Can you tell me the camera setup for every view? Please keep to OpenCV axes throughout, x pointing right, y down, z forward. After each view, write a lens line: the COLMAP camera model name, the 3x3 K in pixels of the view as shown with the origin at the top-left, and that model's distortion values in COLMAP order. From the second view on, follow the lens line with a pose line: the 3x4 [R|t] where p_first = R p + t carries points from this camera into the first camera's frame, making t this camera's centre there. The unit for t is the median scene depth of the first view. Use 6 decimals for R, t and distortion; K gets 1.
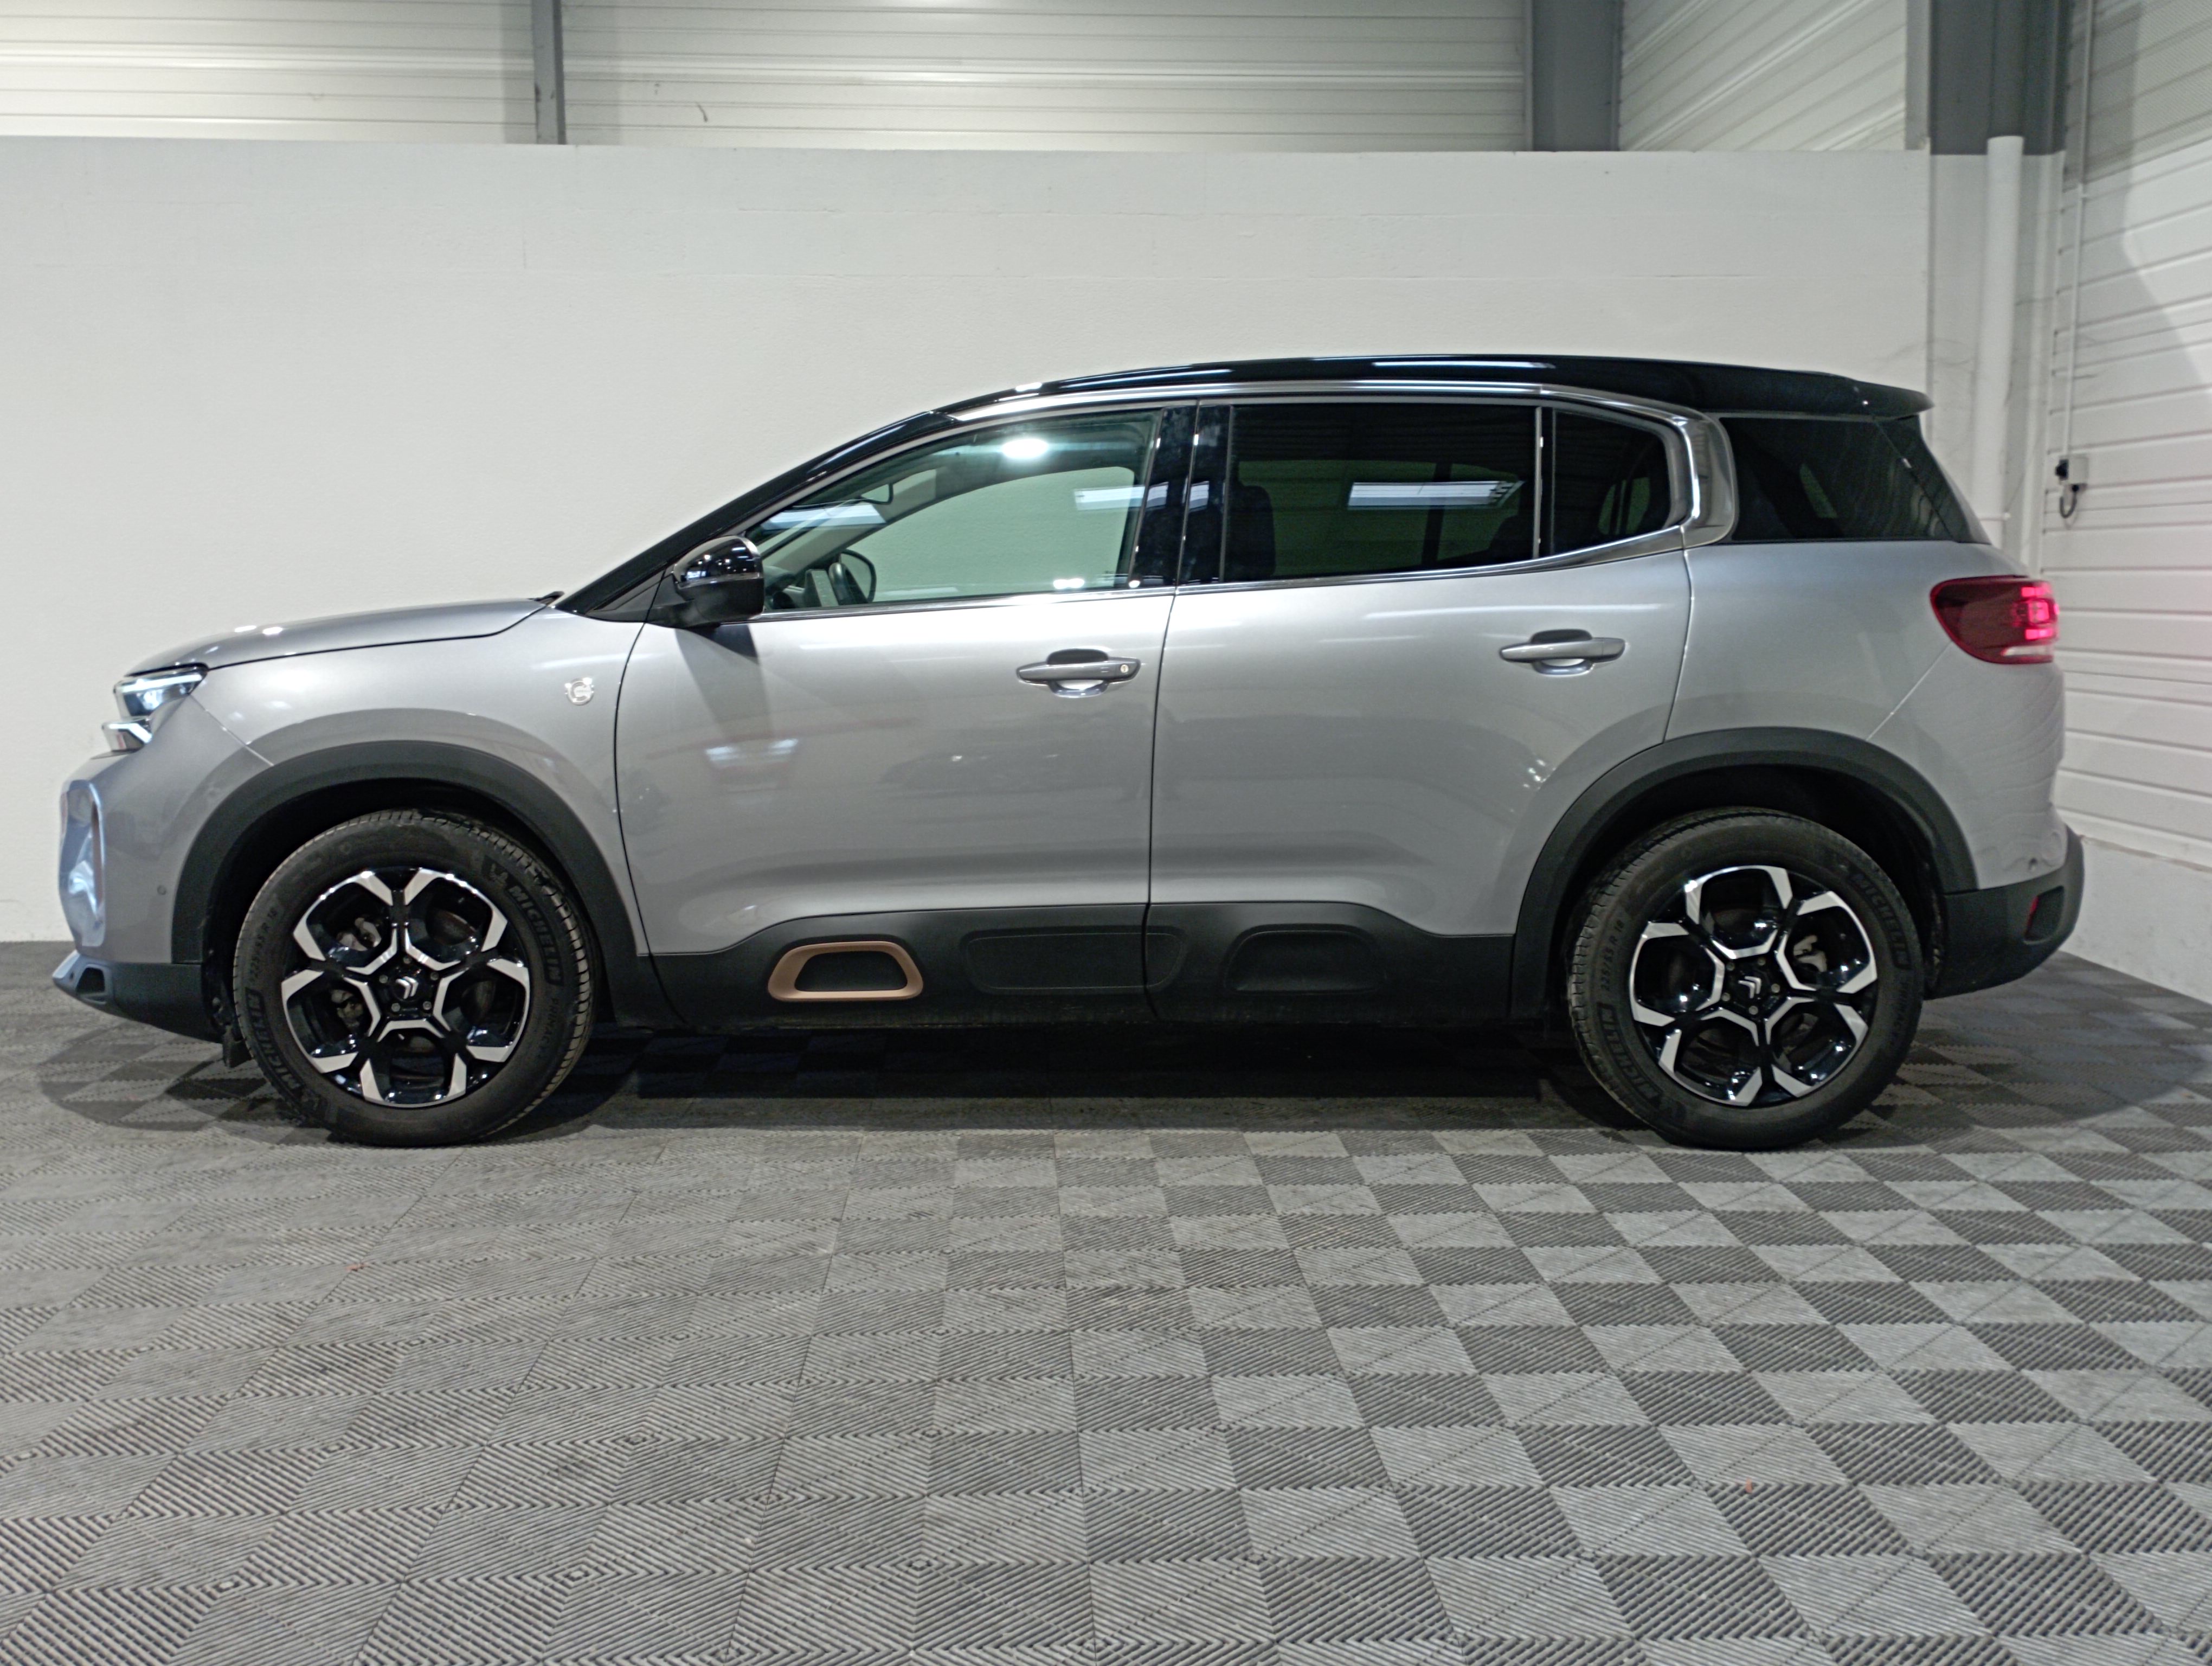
lens RADIAL K [[2164.1, 0, 1079.8], [0, 2164.1, 844.0], [0, 0, 1]] dist [0.075438, 0.000000]
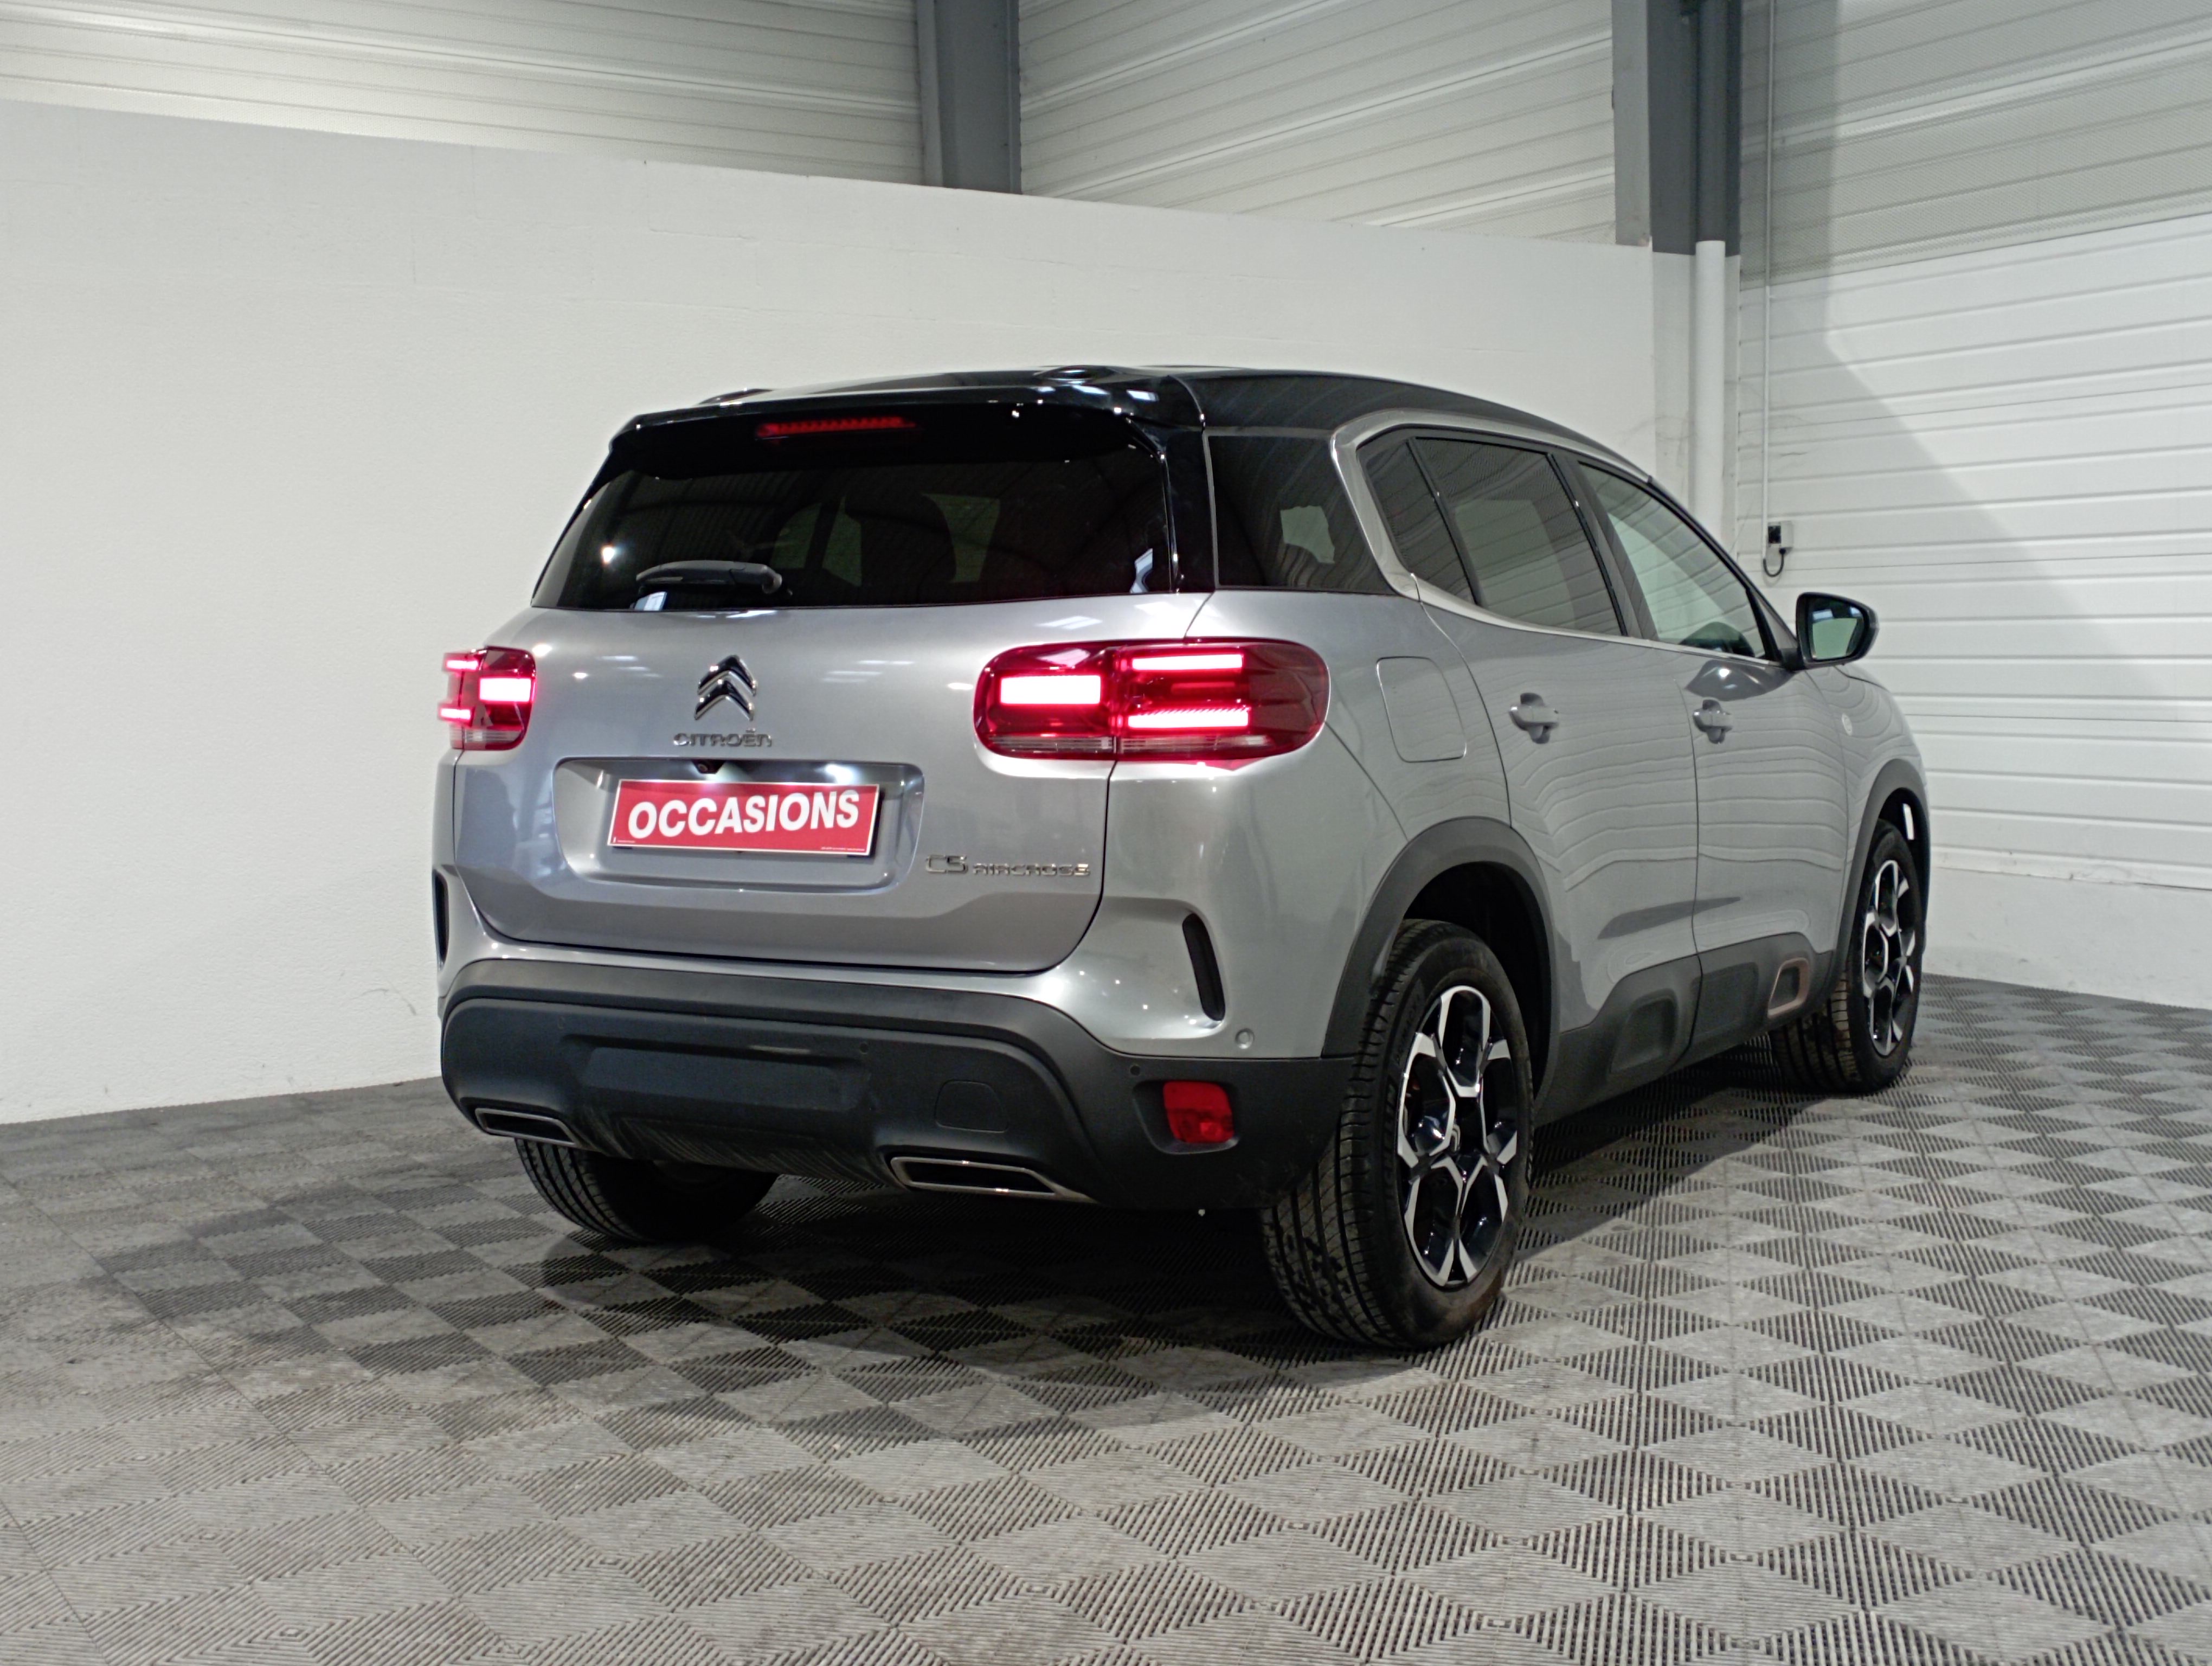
lens RADIAL K [[2662.0, 0, 1053.8], [0, 2662.0, 880.6], [0, 0, 1]] dist [0.051186, 0.000000]
pose [[0.867835, -0.056968, 0.493575, -0.781888], [0.074752, 0.997068, -0.016353, 0.001893], [-0.491197, 0.051087, 0.869549, -0.001528]]
